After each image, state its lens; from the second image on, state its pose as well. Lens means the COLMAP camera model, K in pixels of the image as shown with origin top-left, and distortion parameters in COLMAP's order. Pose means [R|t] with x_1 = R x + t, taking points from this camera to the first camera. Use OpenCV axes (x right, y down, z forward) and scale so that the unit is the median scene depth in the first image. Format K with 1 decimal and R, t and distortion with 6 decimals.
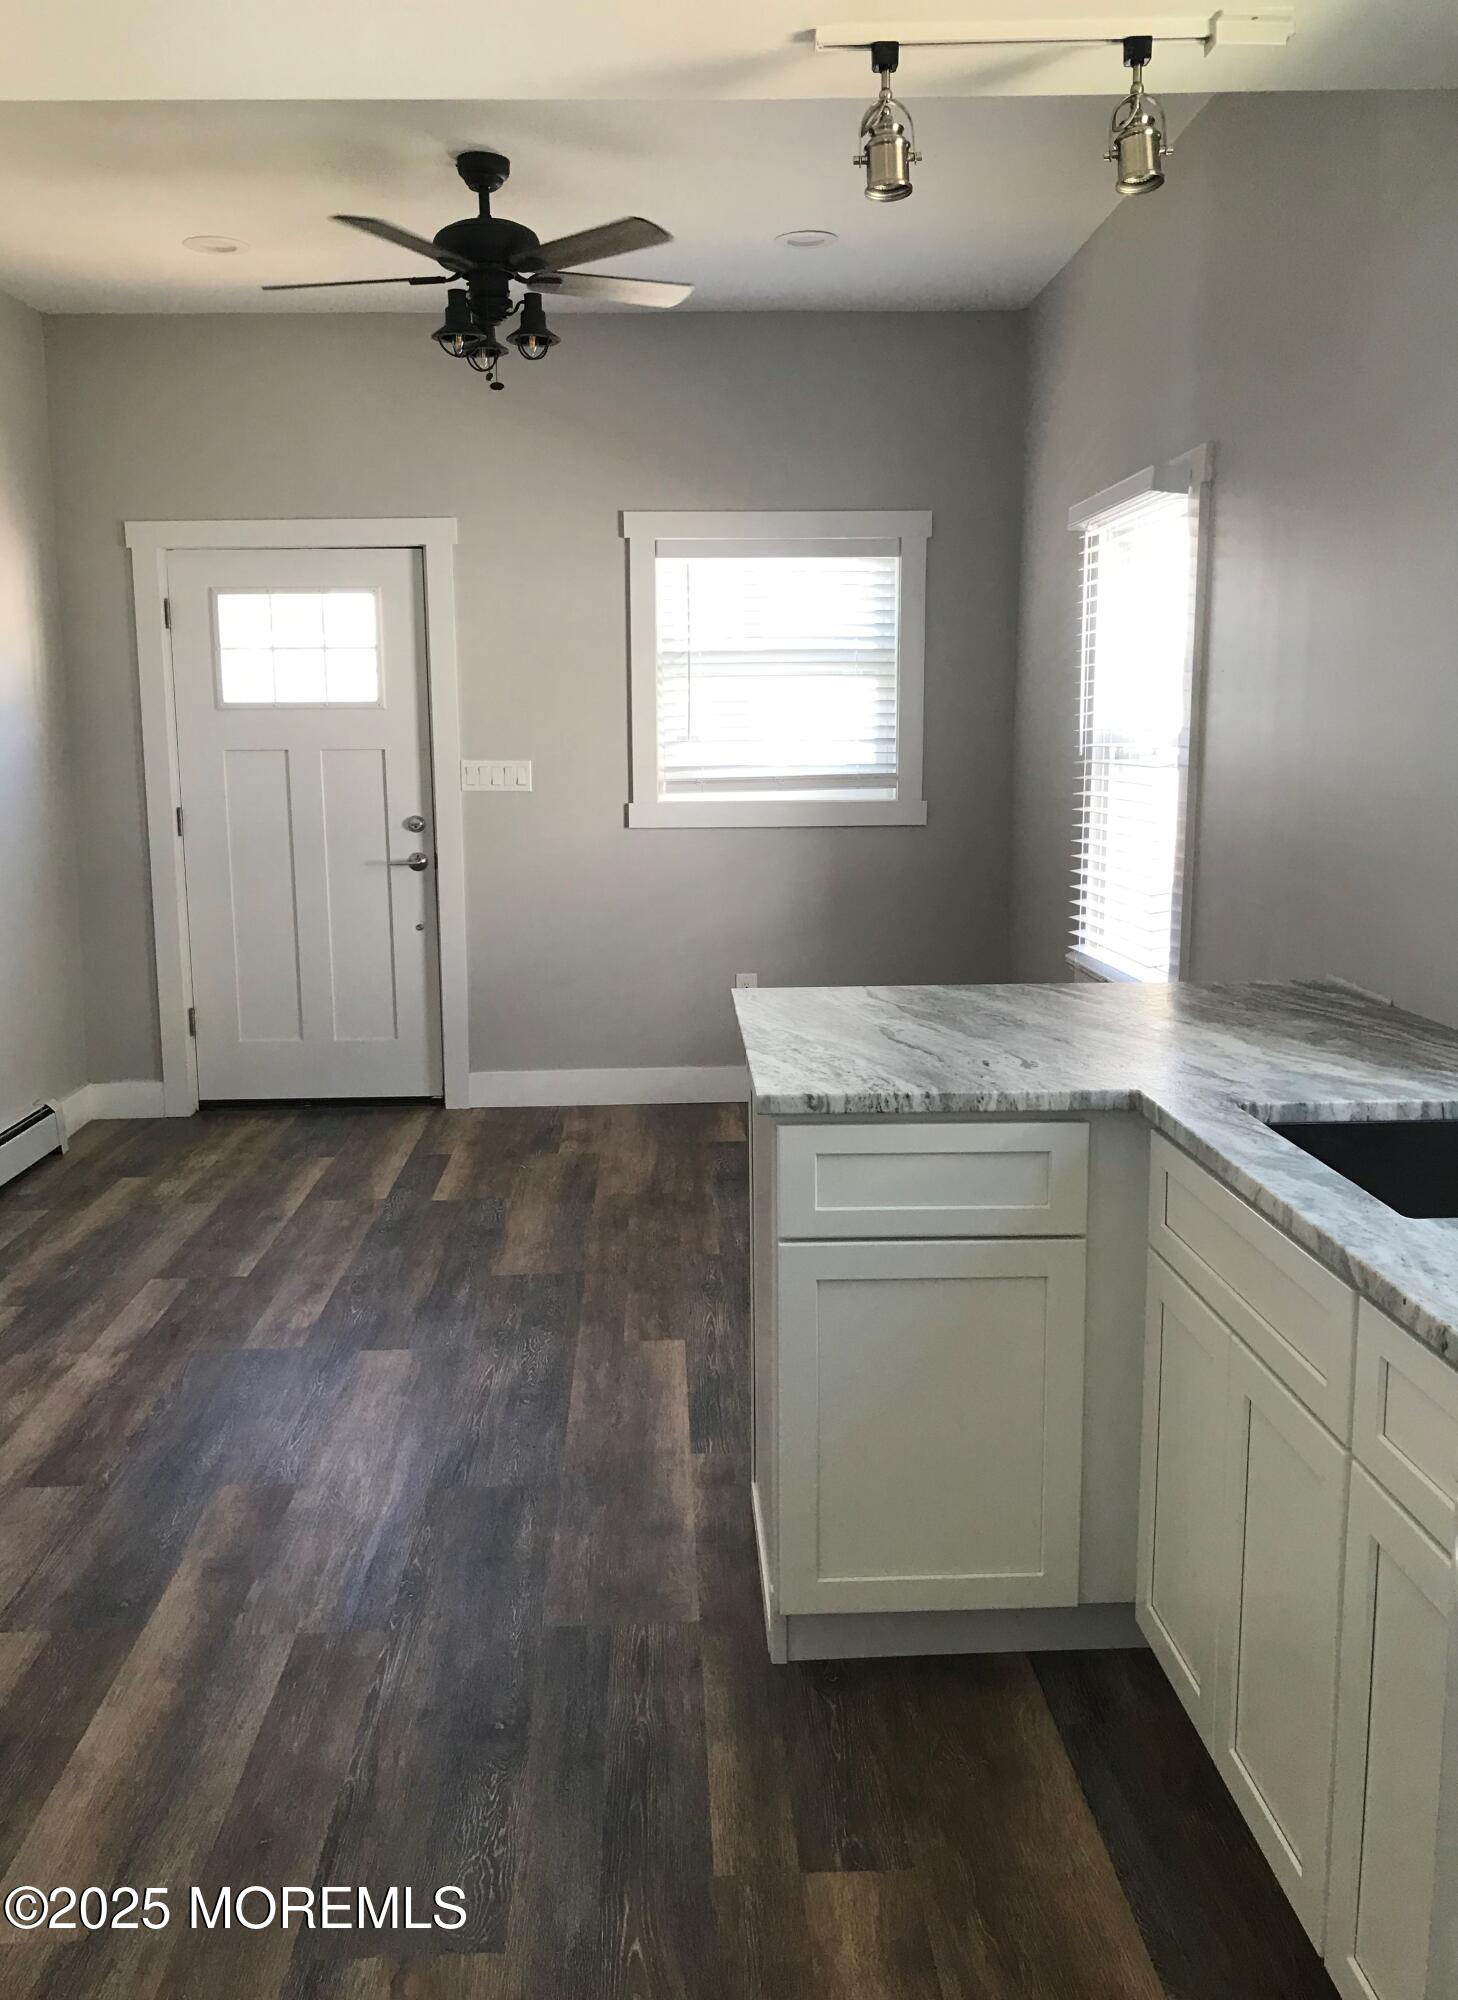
lens RADIAL K [[1635.4, 0, 722.8], [0, 1635.4, 996.3], [0, 0, 1]] dist [-0.007335, -0.004278]
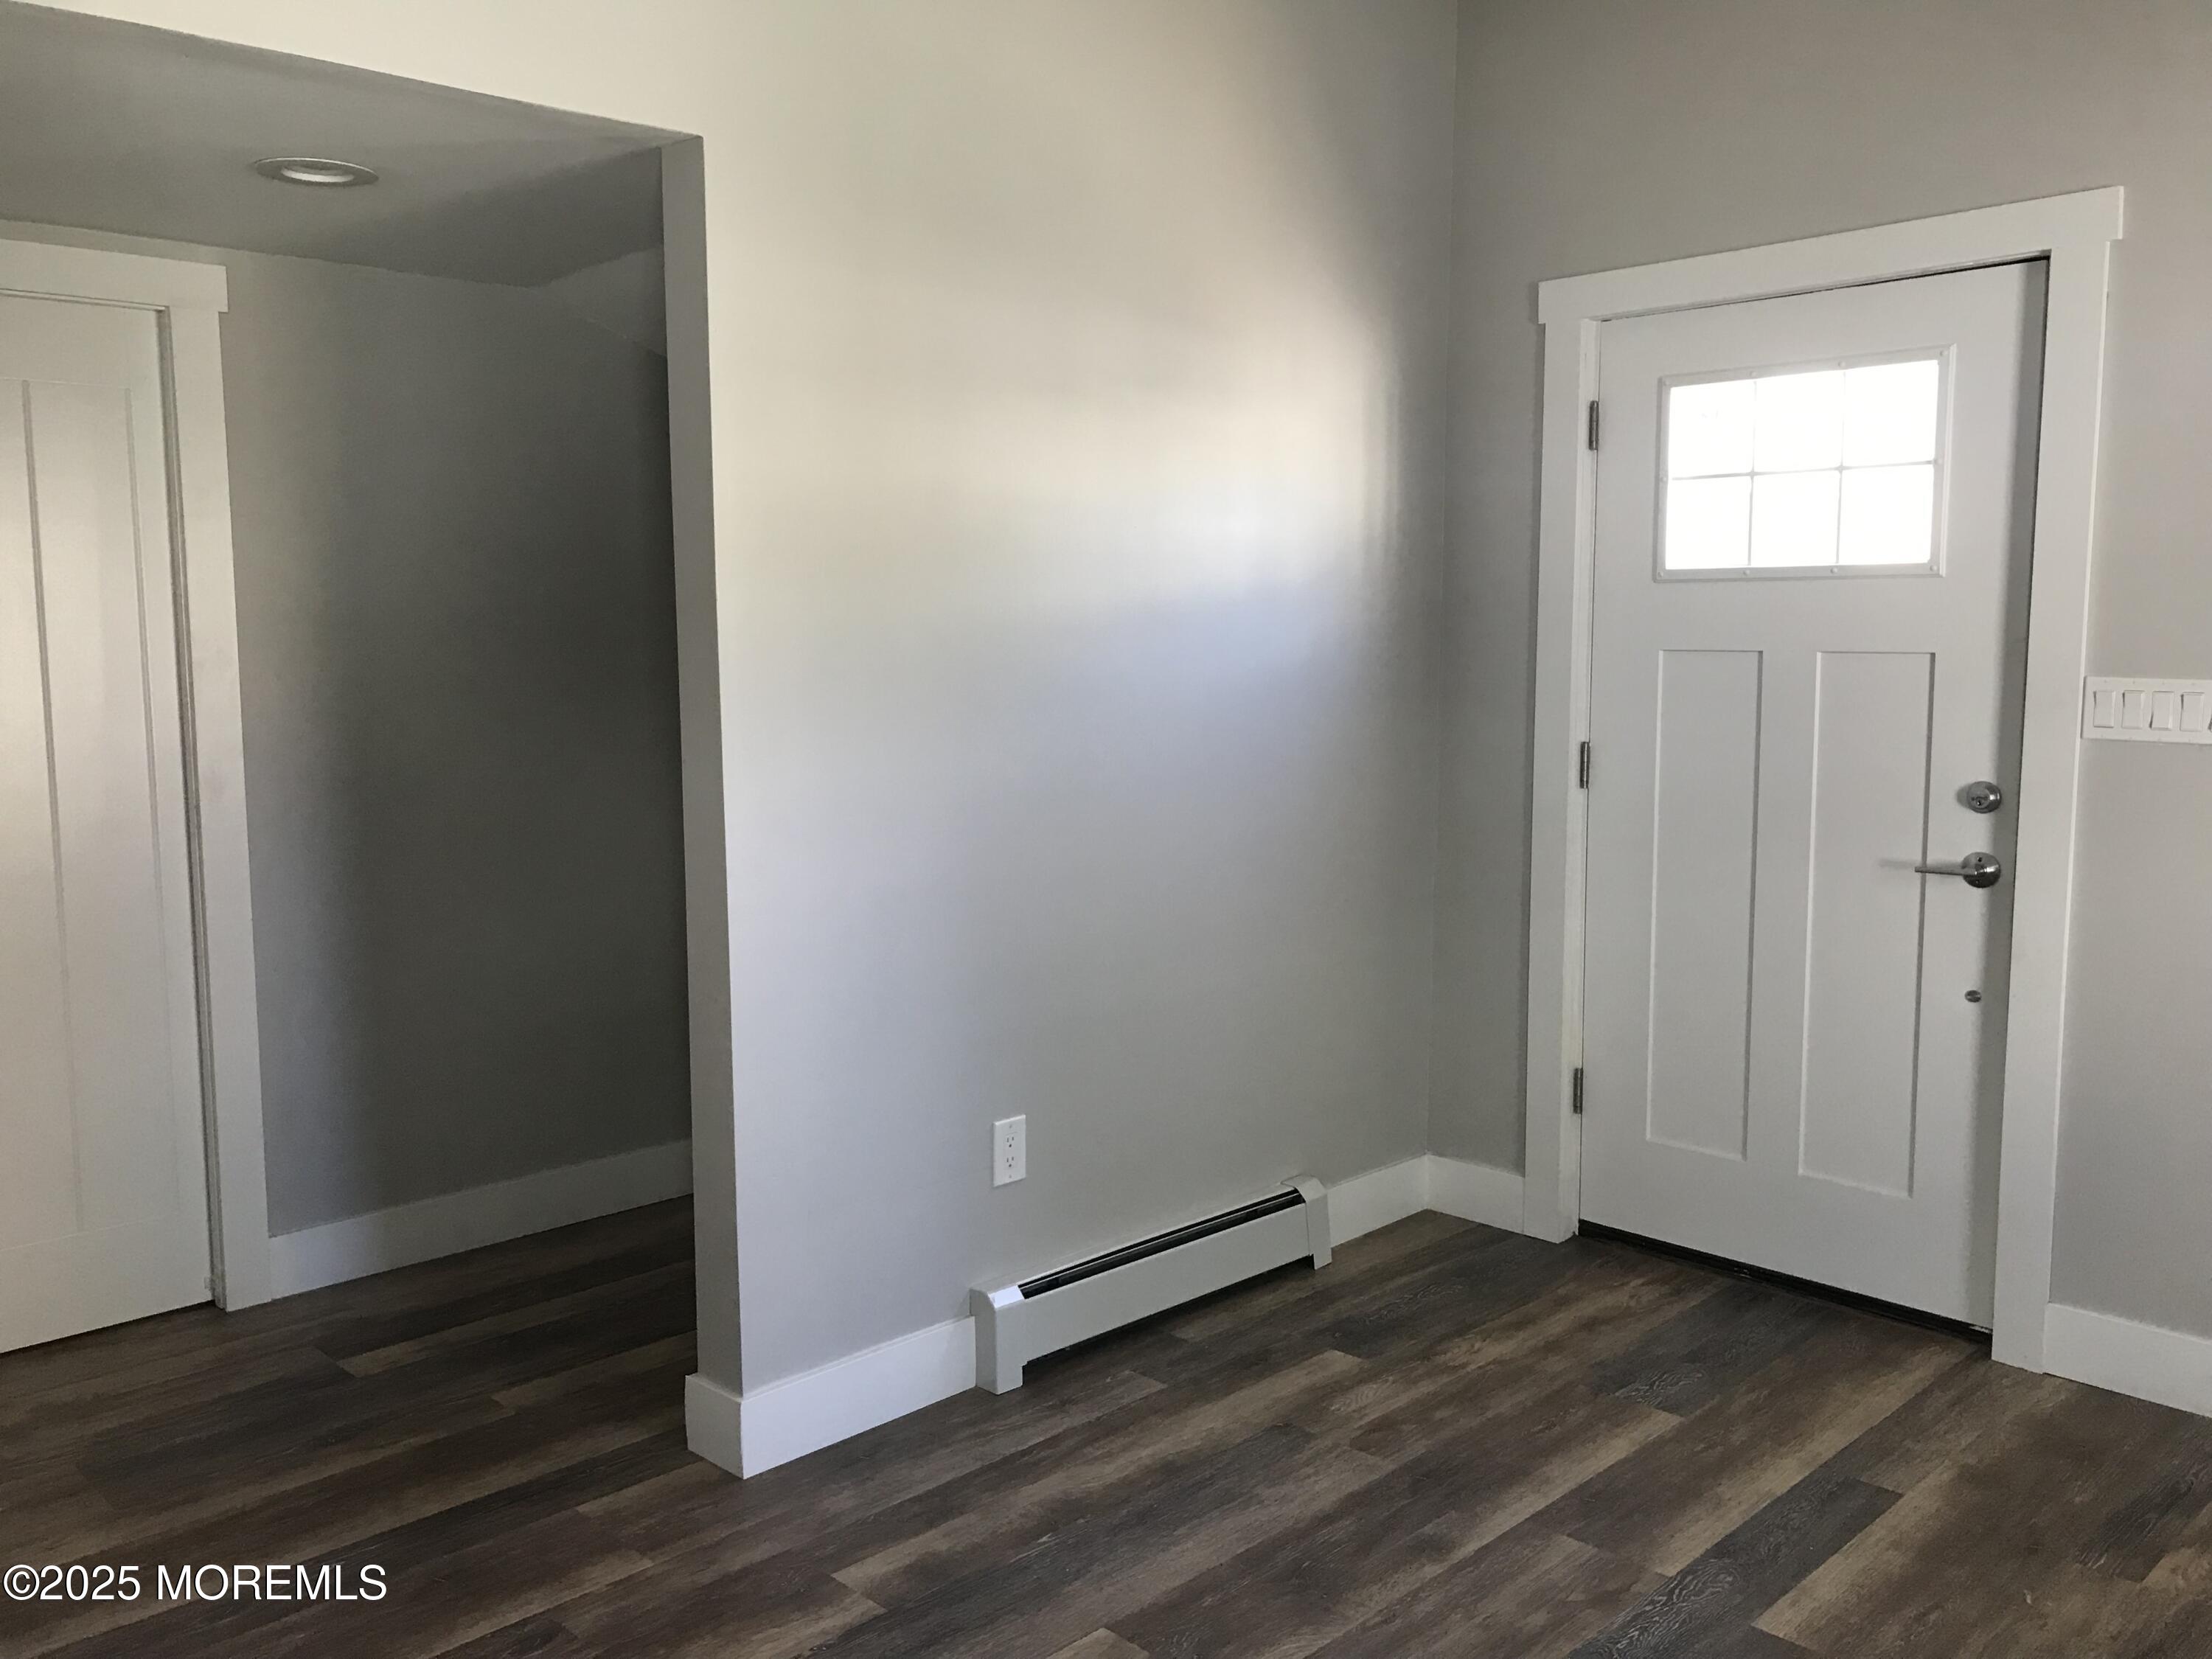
lens RADIAL K [[1799.1, 0, 1096.3], [0, 1799.1, 815.2], [0, 0, 1]] dist [-0.019940, 0.032153]
pose [[0.660957, 0.083244, -0.745792, 0.051942], [-0.119519, 0.992820, 0.004893, -0.073473], [0.740844, 0.085902, 0.666161, 0.442811]]
